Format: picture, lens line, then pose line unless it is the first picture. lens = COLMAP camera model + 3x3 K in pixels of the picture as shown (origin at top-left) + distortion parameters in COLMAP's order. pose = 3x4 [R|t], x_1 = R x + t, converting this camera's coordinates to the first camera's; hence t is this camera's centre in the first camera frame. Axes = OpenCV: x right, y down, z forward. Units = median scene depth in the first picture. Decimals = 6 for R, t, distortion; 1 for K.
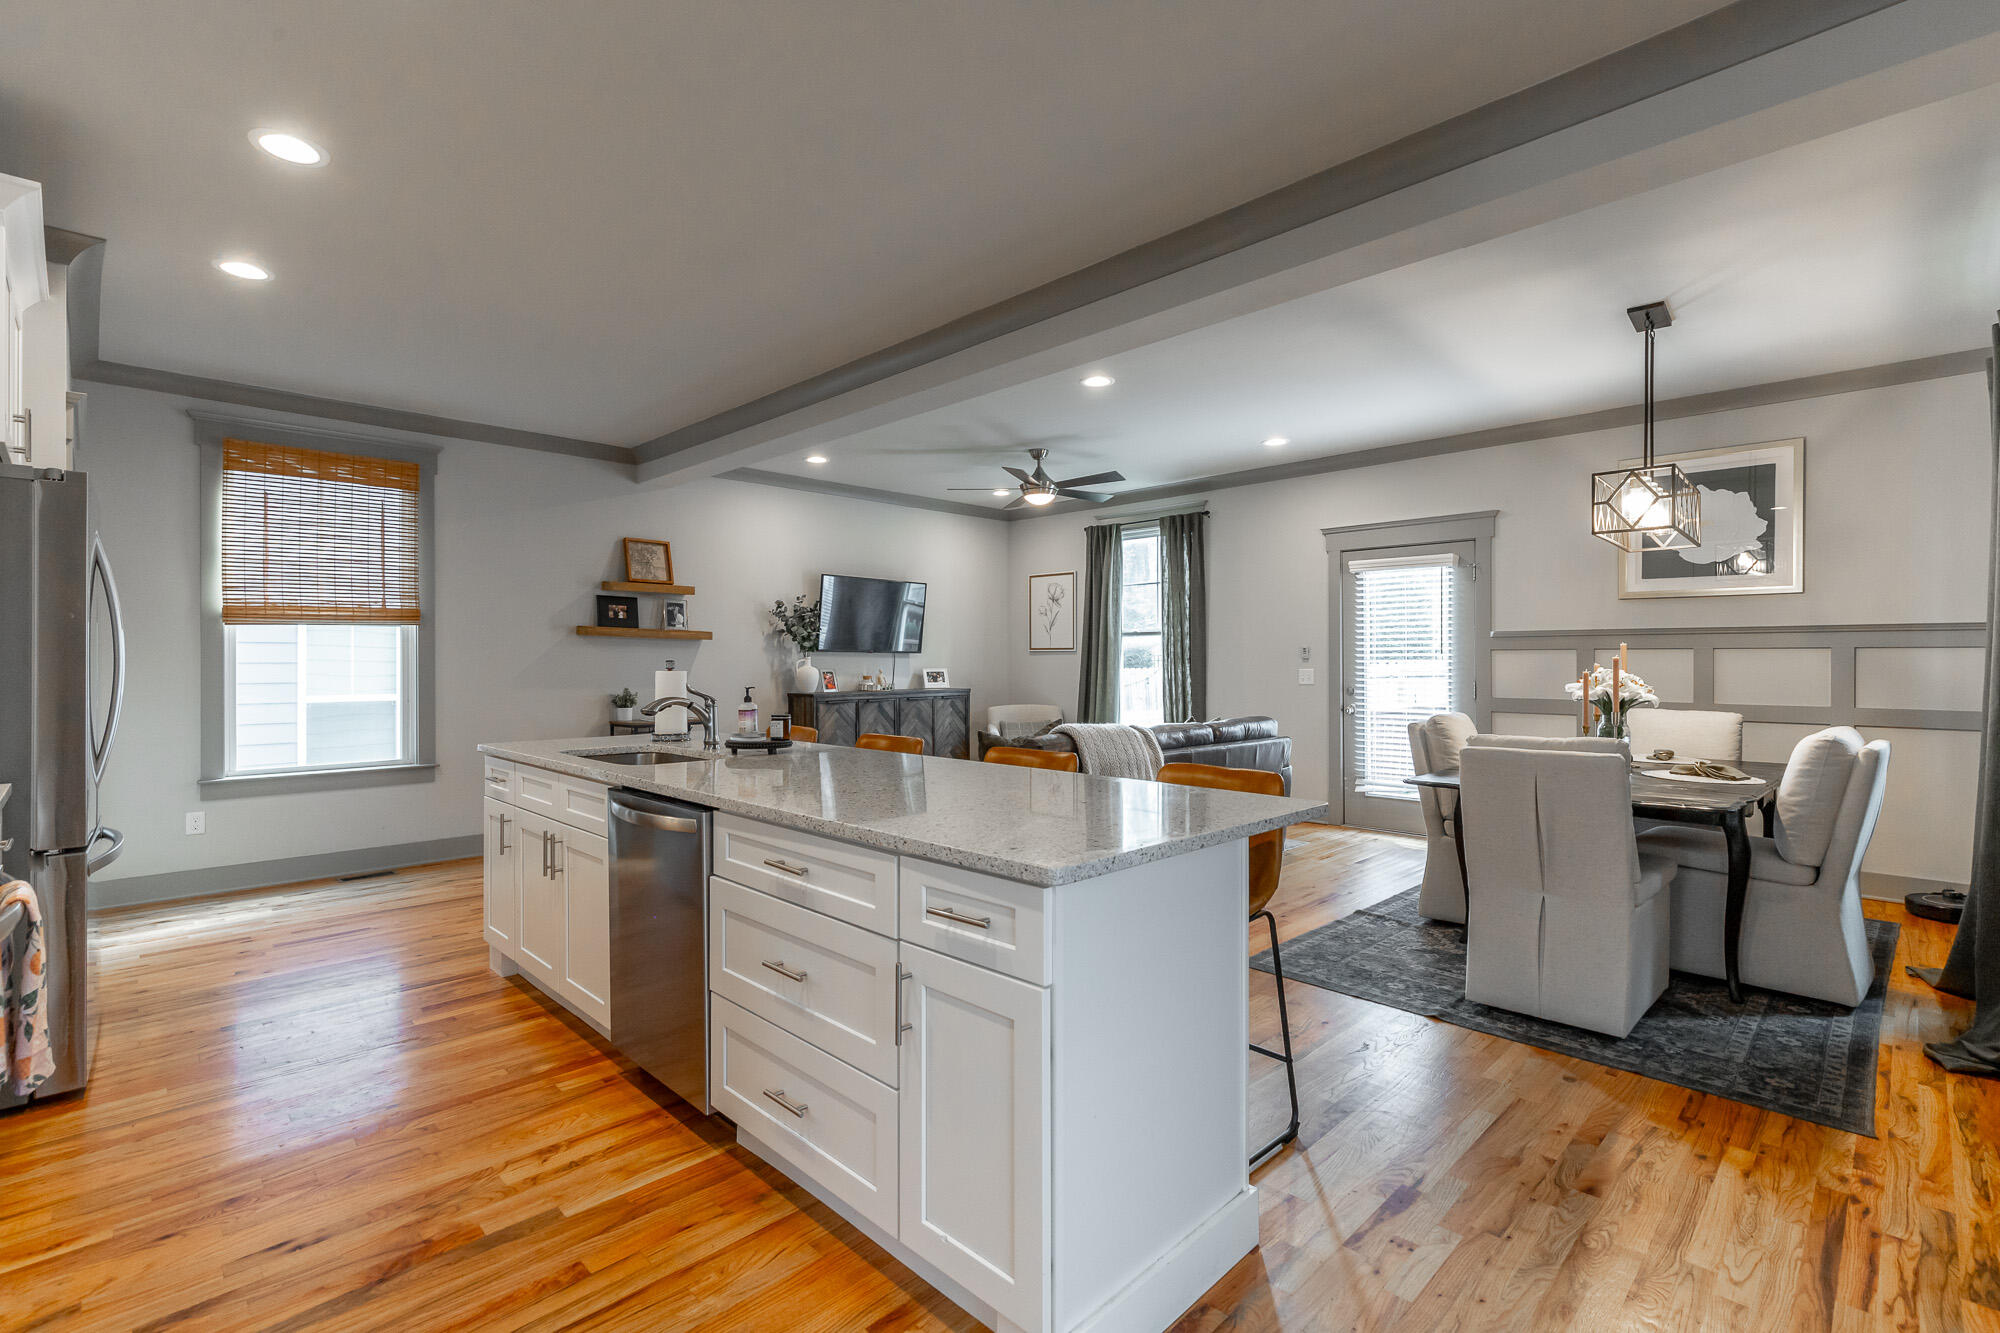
lens RADIAL K [[907.8, 0, 1005.9], [0, 907.8, 659.4], [0, 0, 1]] dist [0.006627, -0.000032]
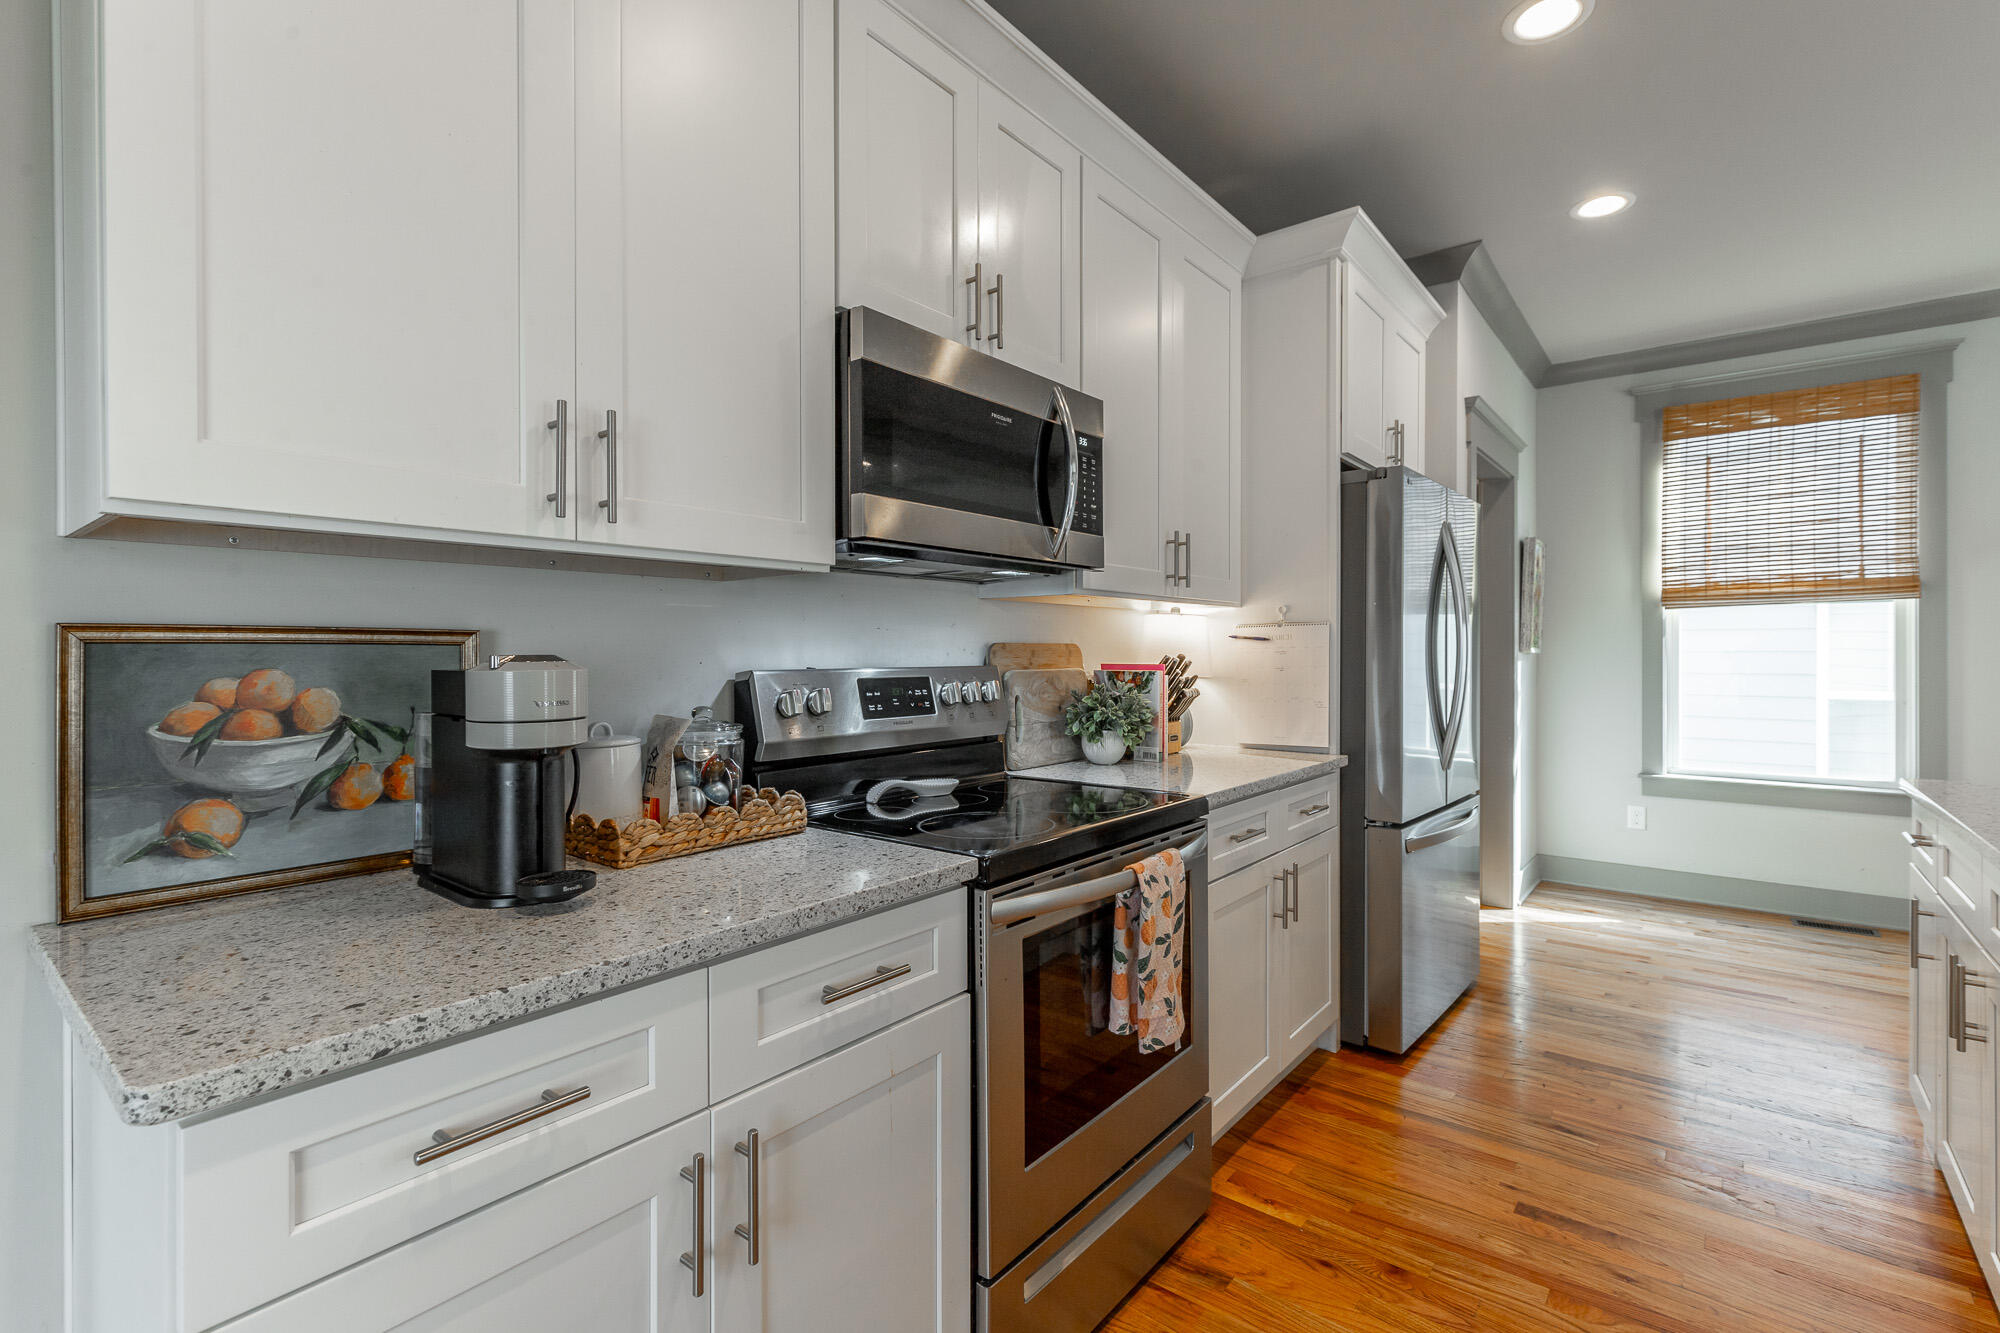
lens RADIAL K [[907.8, 0, 1006.8], [0, 907.8, 650.0], [0, 0, 1]] dist [0.006627, -0.000032]
pose [[0.114501, -0.000944, -0.993423, -0.010445], [0.001722, 0.999998, -0.000752, 0.002251], [0.993422, -0.001624, 0.114503, 0.176493]]
